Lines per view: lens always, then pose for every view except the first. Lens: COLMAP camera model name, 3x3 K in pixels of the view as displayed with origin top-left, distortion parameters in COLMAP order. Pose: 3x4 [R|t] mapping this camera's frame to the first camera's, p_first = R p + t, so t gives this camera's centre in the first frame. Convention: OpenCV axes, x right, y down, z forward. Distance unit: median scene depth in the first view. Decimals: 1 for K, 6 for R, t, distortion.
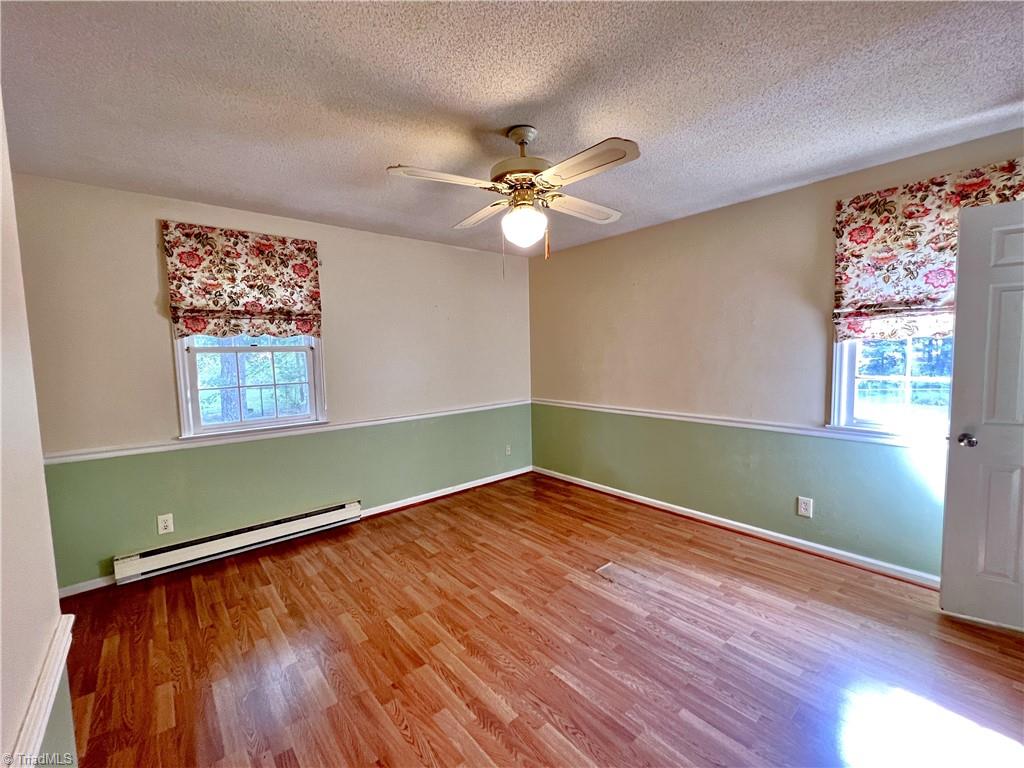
lens RADIAL K [[426.6, 0, 509.5], [0, 426.6, 383.6], [0, 0, 1]] dist [-0.002450, -0.000112]
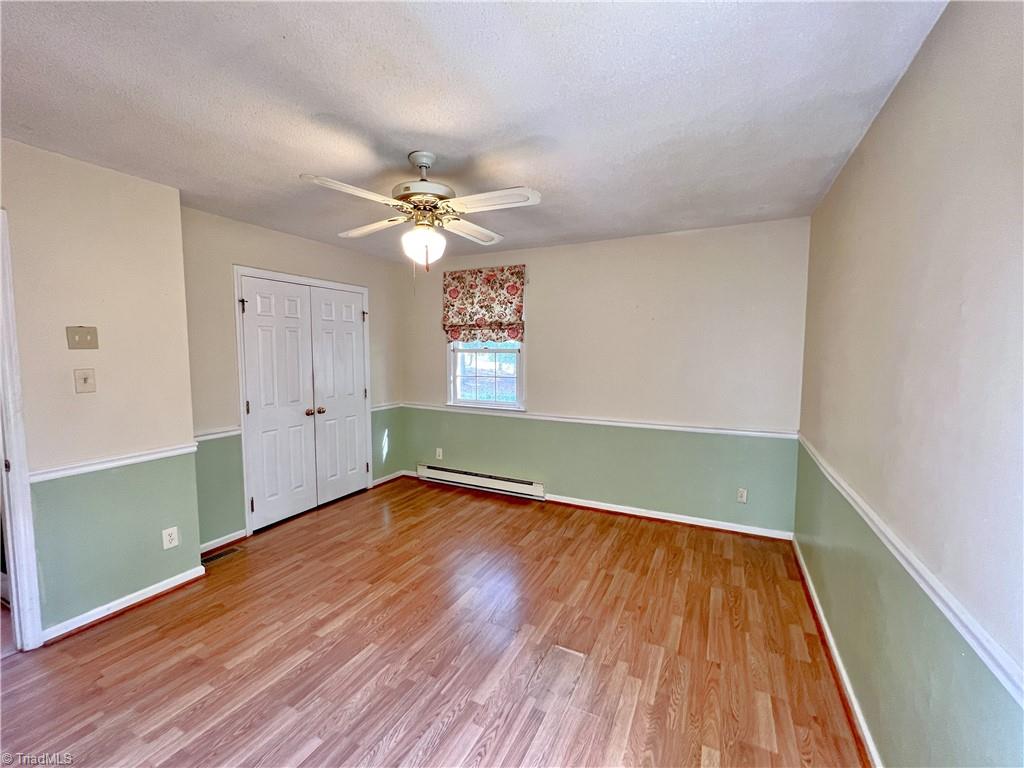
lens RADIAL K [[426.6, 0, 509.5], [0, 426.6, 383.6], [0, 0, 1]] dist [-0.002450, -0.000112]
pose [[0.389328, 0.094313, -0.916258, 0.768902], [-0.080924, 0.994400, 0.067971, -0.077998], [0.917538, 0.047685, 0.394780, 0.540985]]
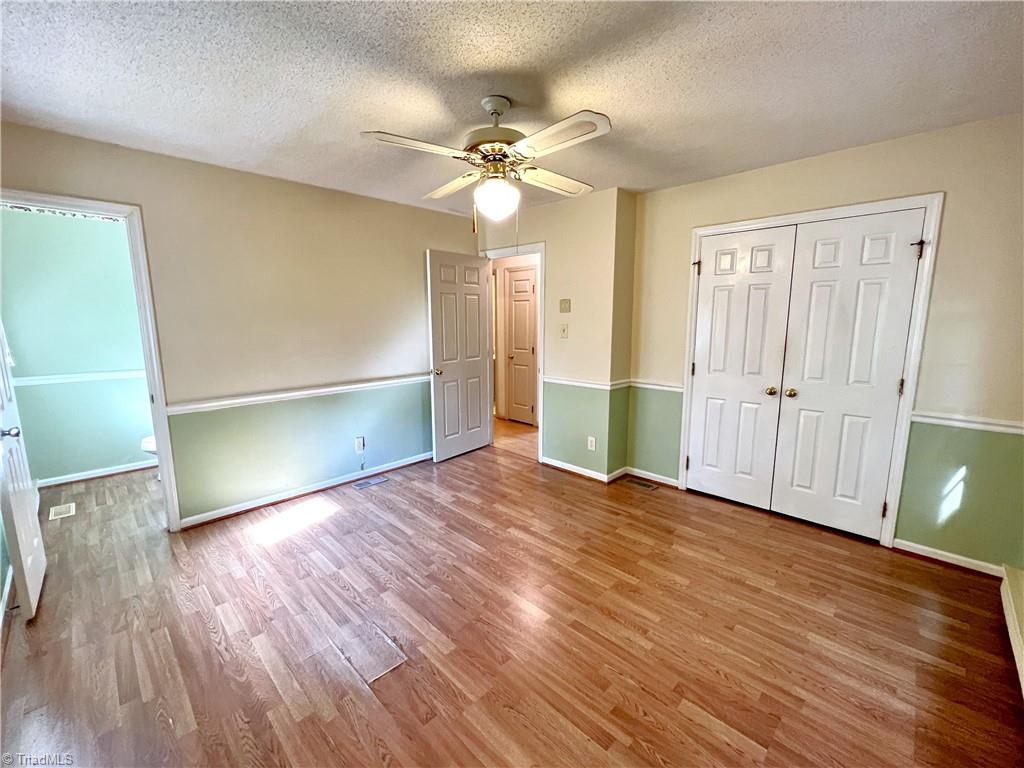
lens RADIAL K [[426.6, 0, 509.5], [0, 426.6, 383.6], [0, 0, 1]] dist [-0.002450, -0.000112]
pose [[-0.995822, 0.038304, -0.082888, 0.072134], [0.017813, 0.971812, 0.235085, -0.123559], [0.089557, 0.232626, -0.968434, 1.424498]]
